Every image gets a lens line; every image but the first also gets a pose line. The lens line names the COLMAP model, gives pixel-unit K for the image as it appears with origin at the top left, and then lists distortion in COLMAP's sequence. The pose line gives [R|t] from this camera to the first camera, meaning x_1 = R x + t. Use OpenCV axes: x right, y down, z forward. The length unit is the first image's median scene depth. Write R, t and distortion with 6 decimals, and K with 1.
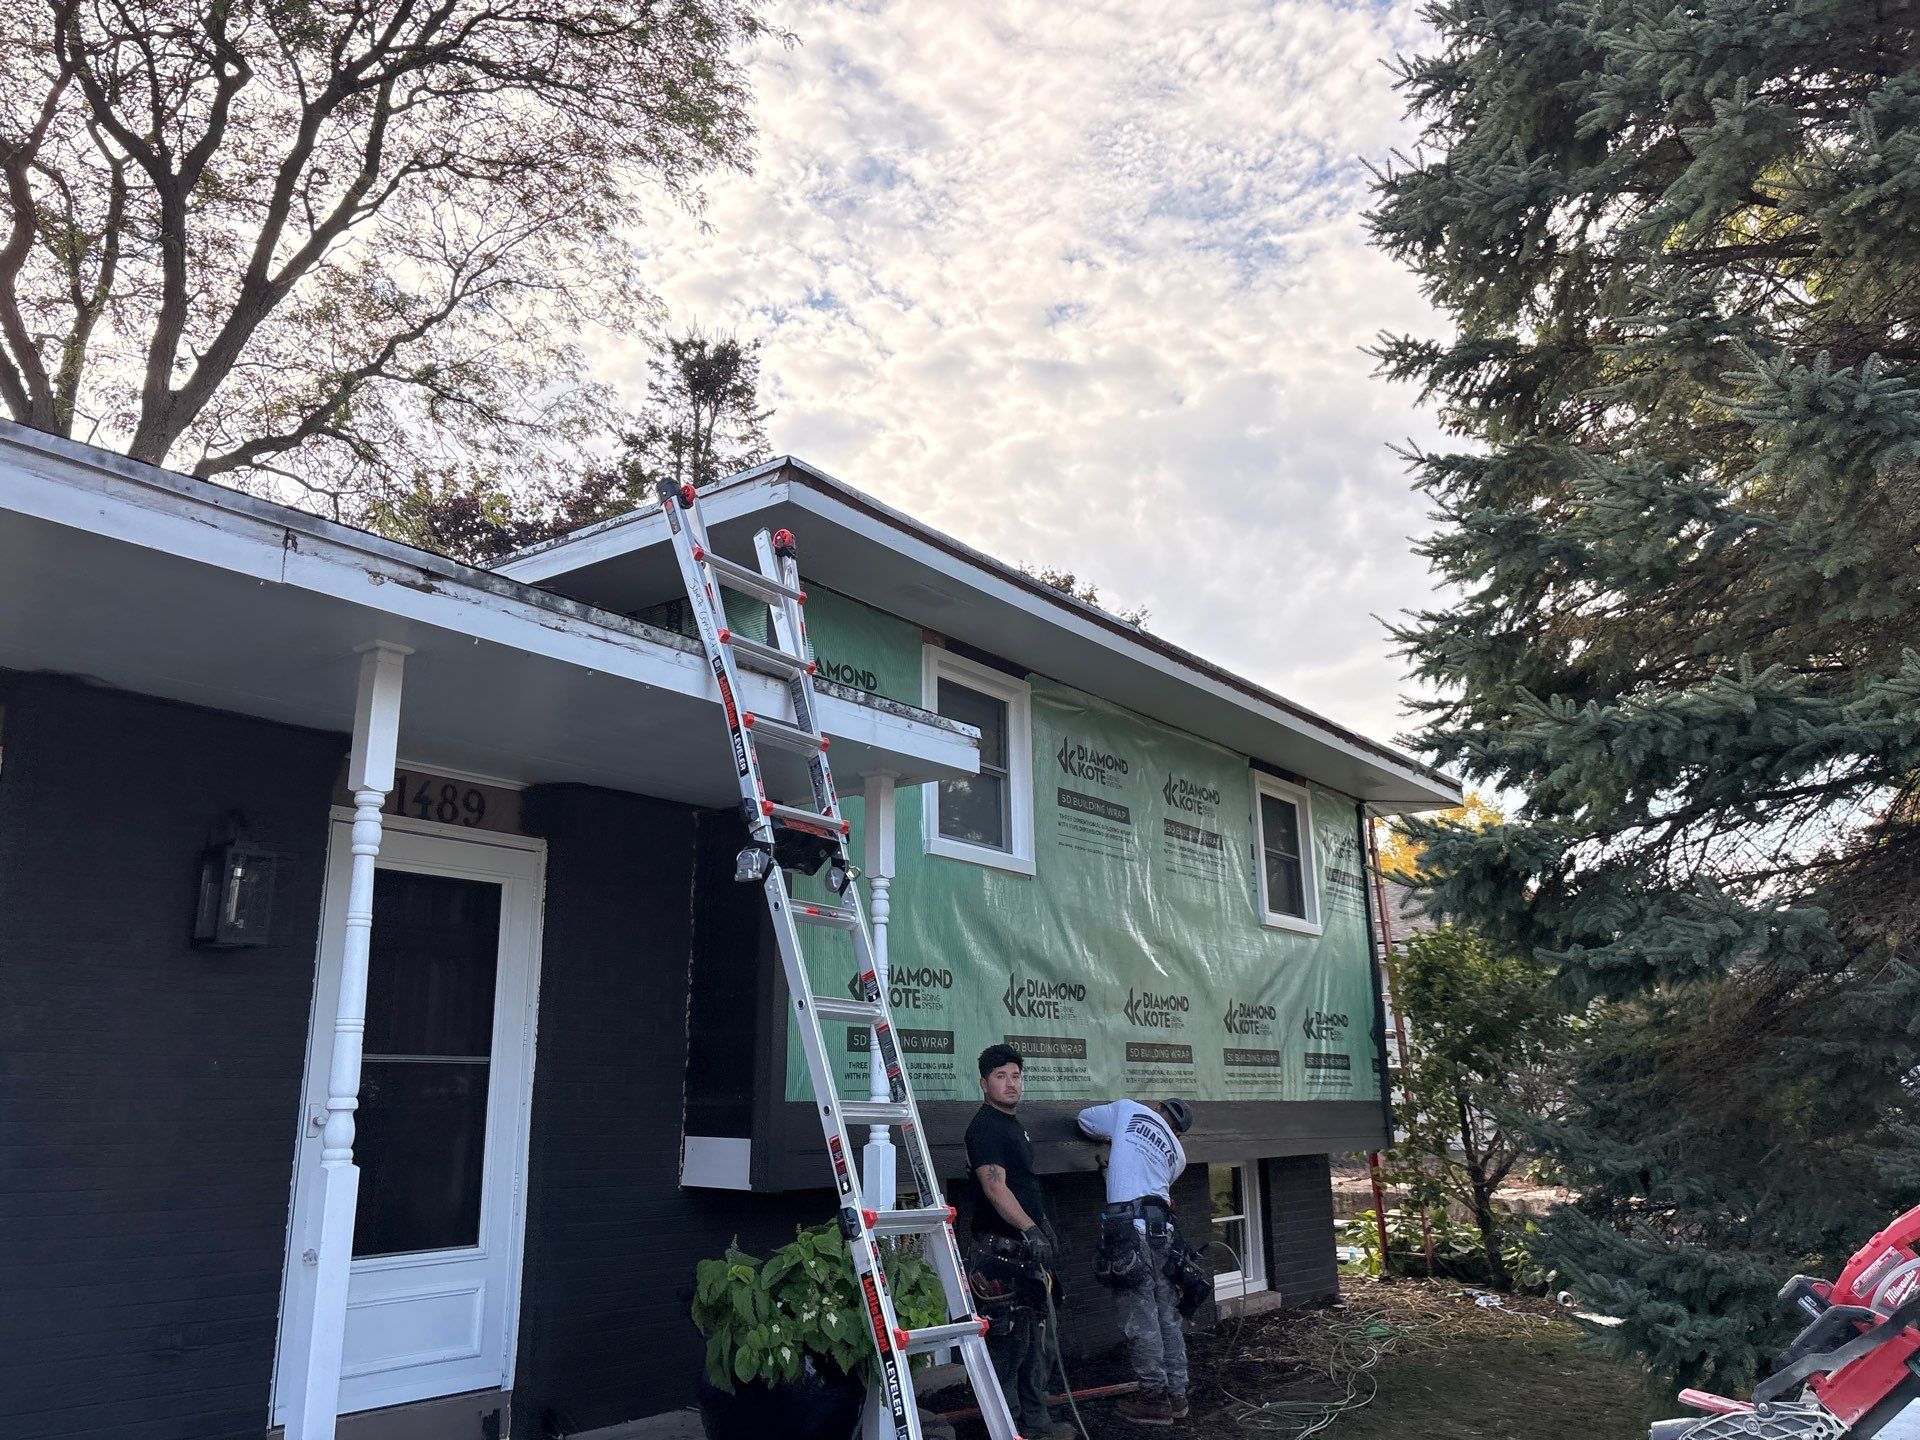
lens RADIAL K [[1429.6, 0, 960.0], [0, 1429.6, 720.0], [0, 0, 1]] dist [0.001811, 0.000475]
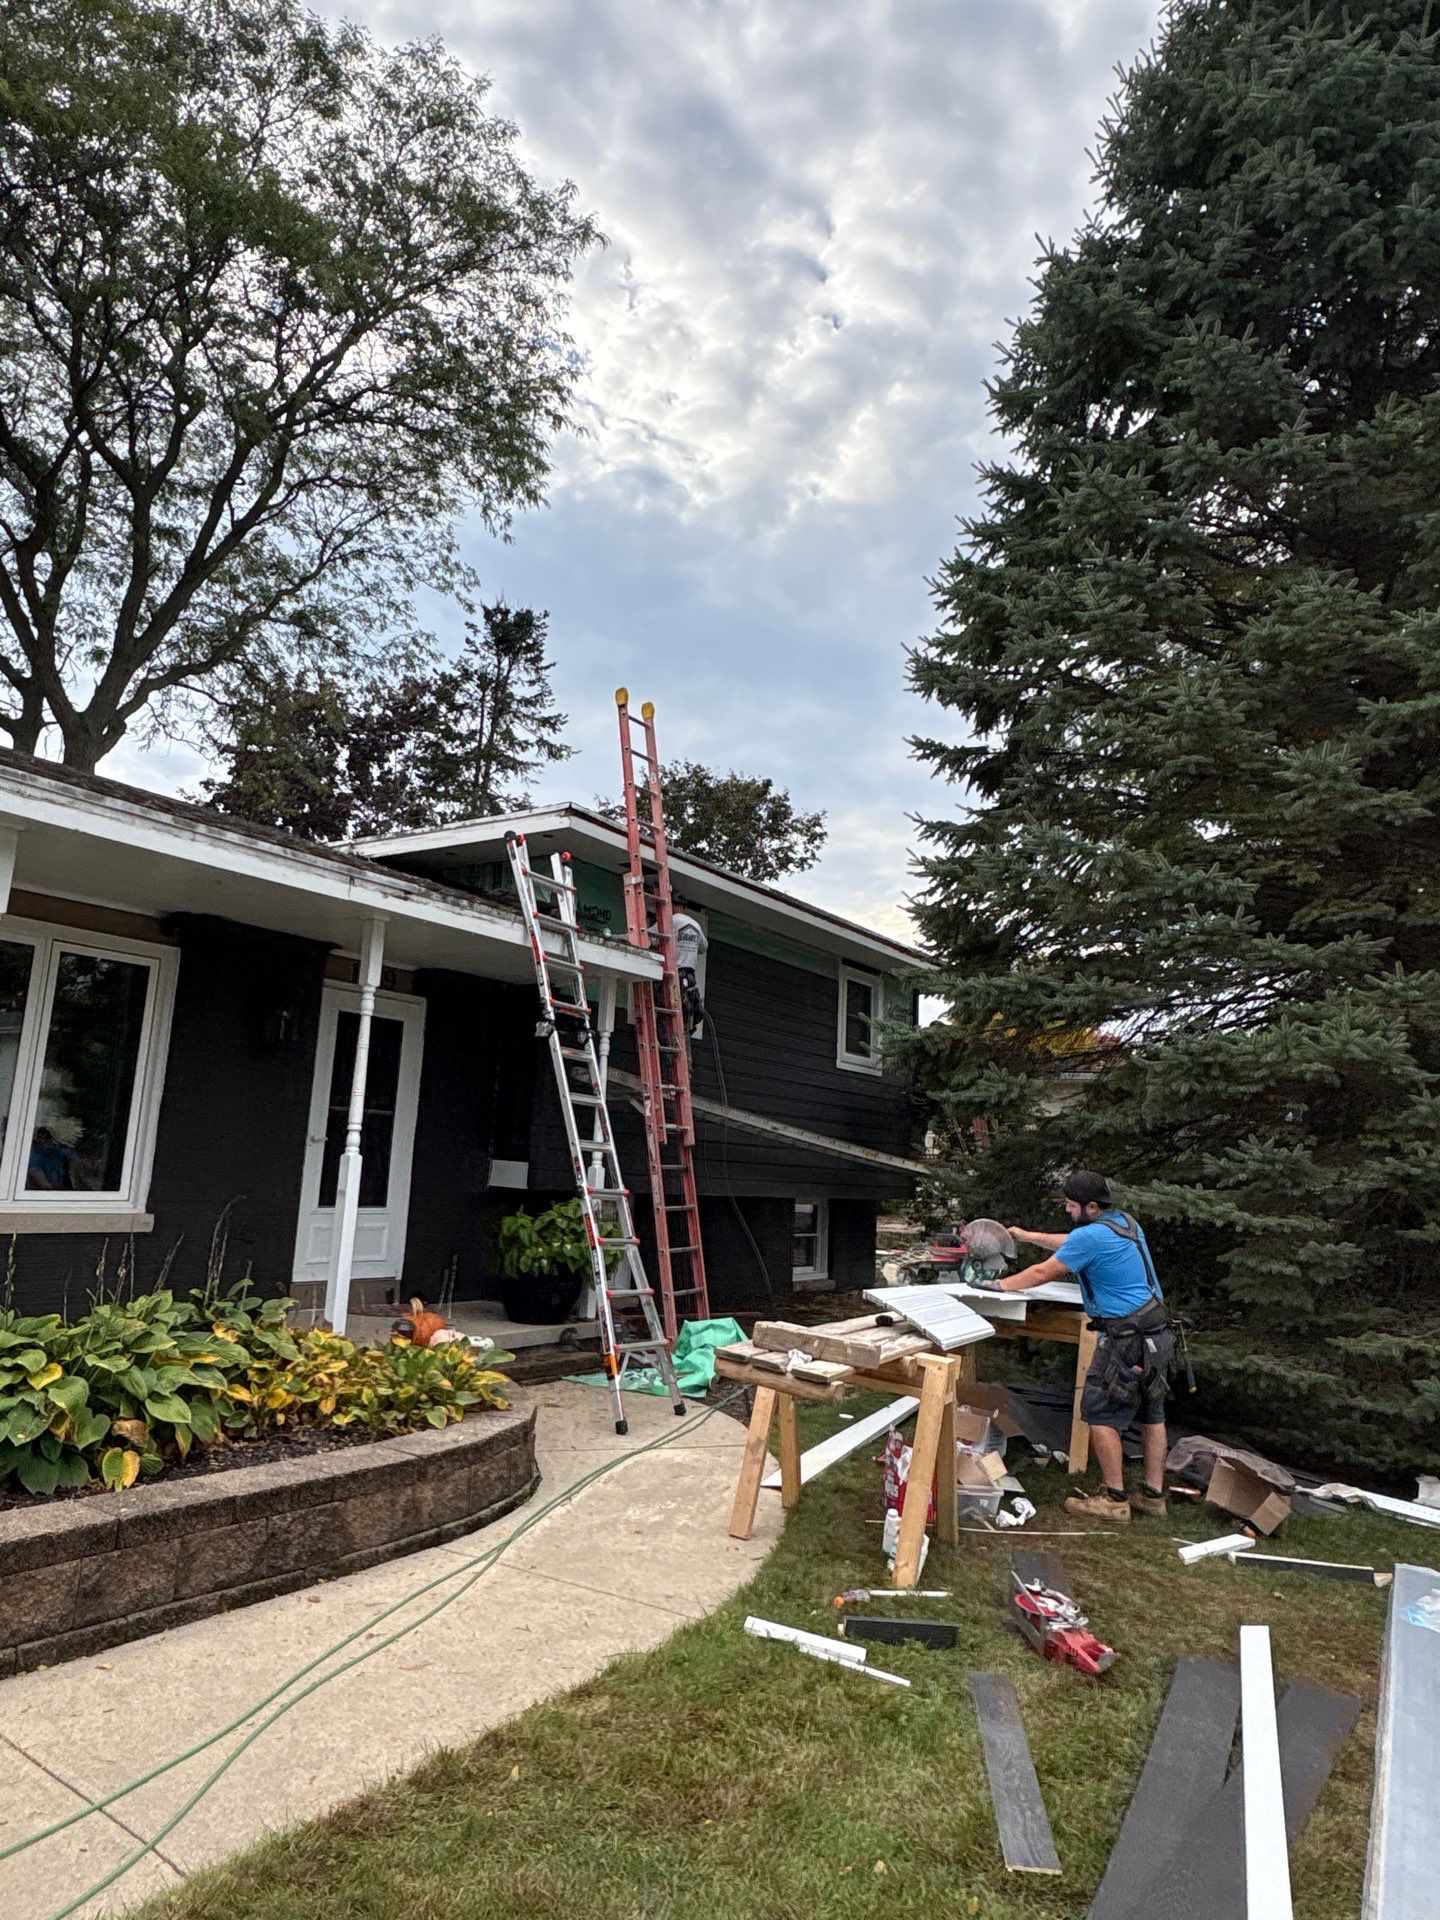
lens RADIAL K [[1155.9, 0, 720.0], [0, 1155.9, 960.0], [0, 0, 1]] dist [0.002563, 0.000137]
pose [[0.997179, 0.067224, 0.033384, 0.035362], [-0.069575, 0.994746, 0.075097, -0.102190], [-0.028161, -0.077208, 0.996617, -0.489922]]
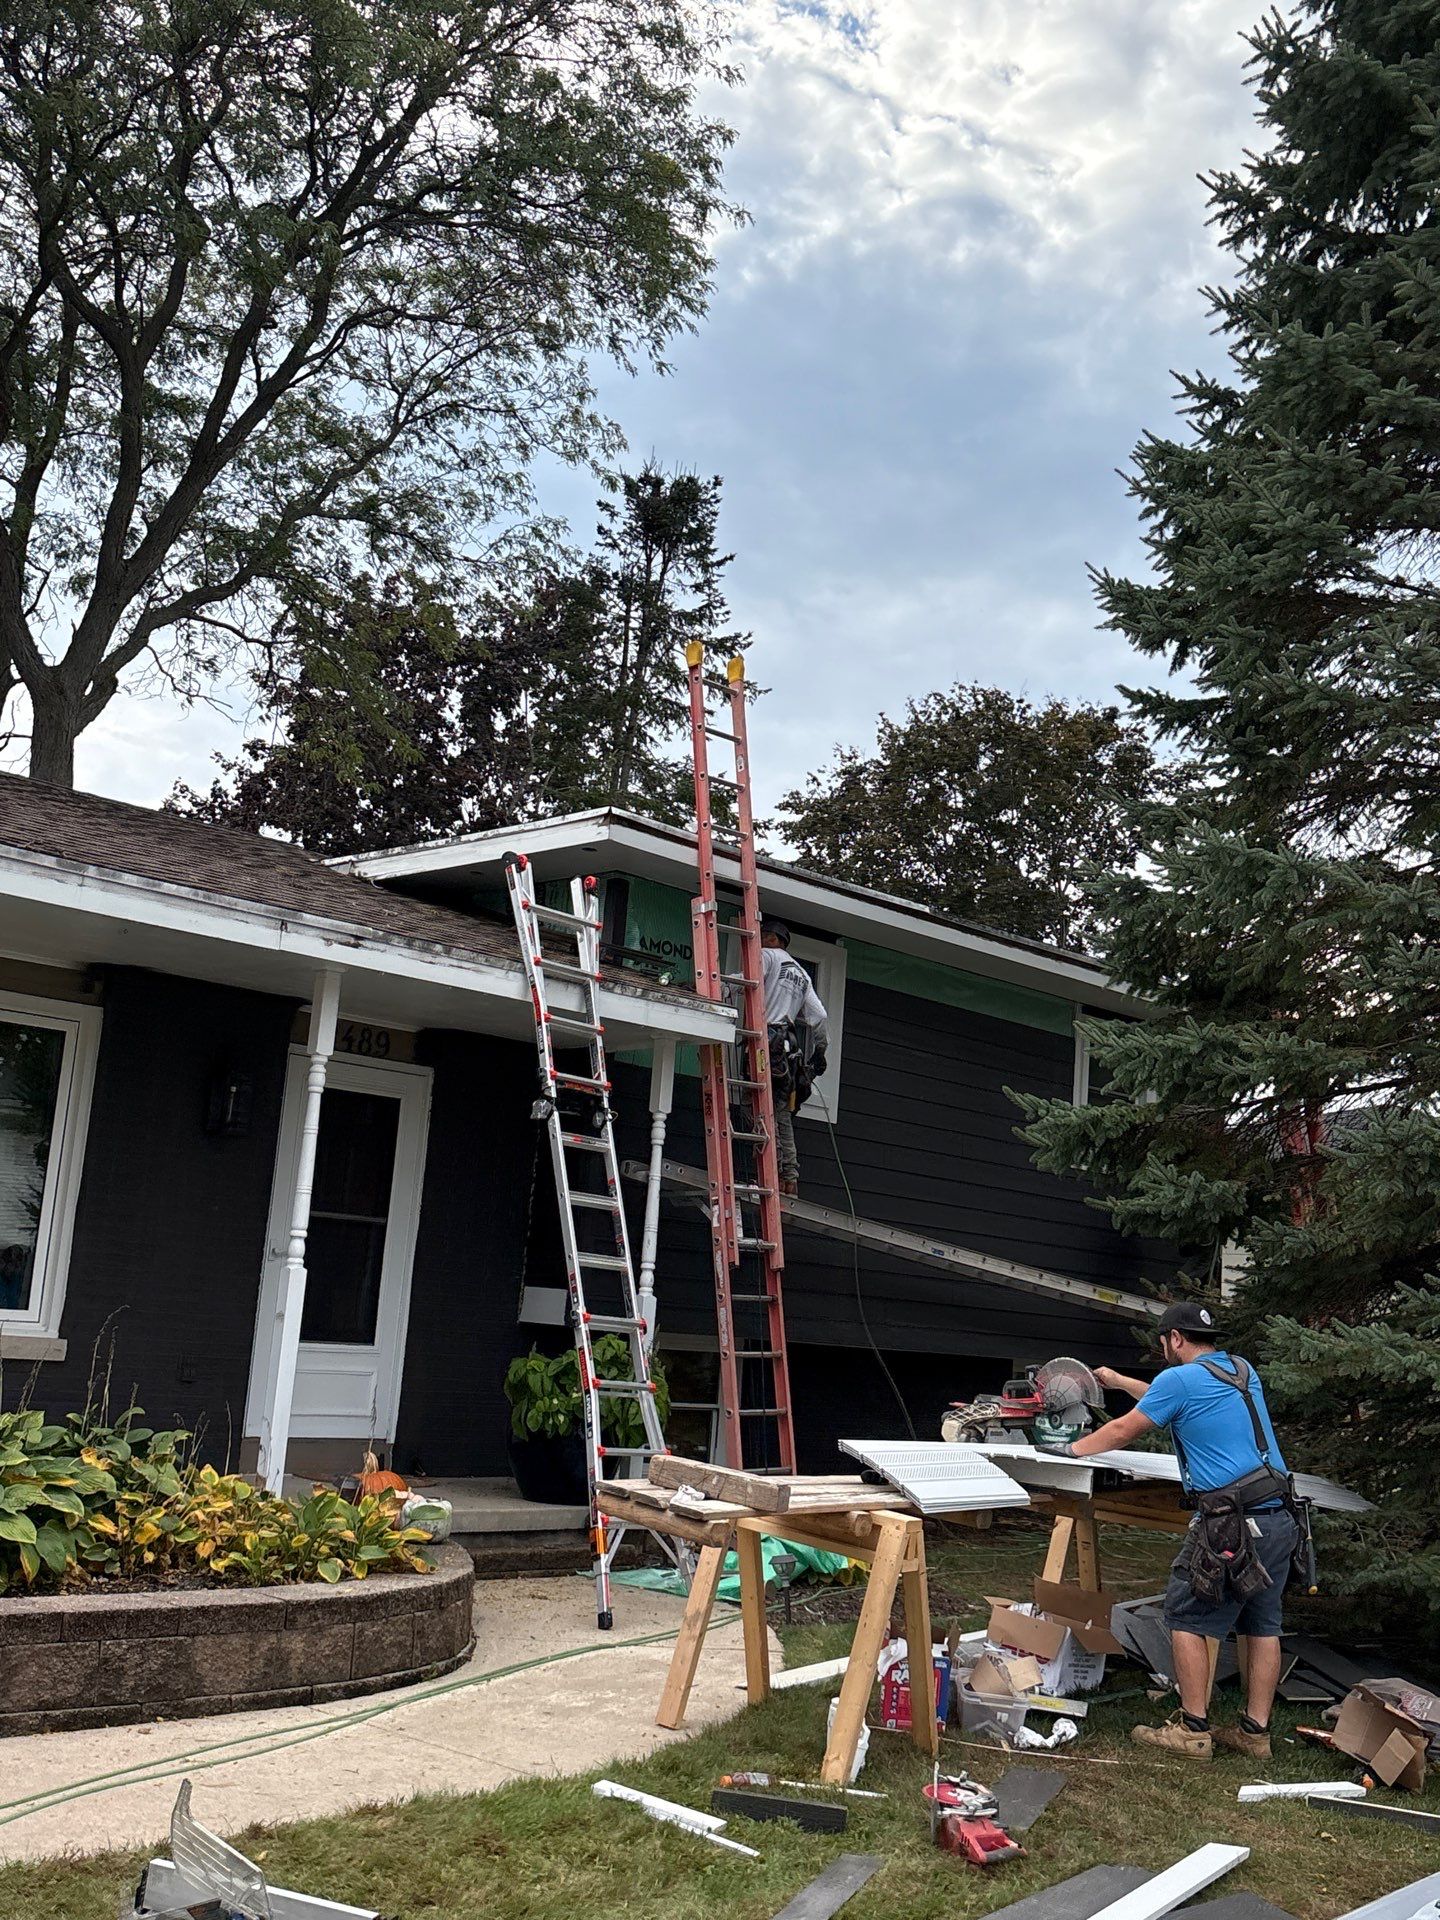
lens RADIAL K [[1895.4, 0, 766.7], [0, 1895.4, 962.3], [0, 0, 1]] dist [0.066524, -0.124488]
pose [[0.988396, 0.056751, -0.140900, 0.281327], [-0.047556, 0.996565, 0.067794, -0.156827], [0.144264, -0.060307, 0.987700, -0.761227]]
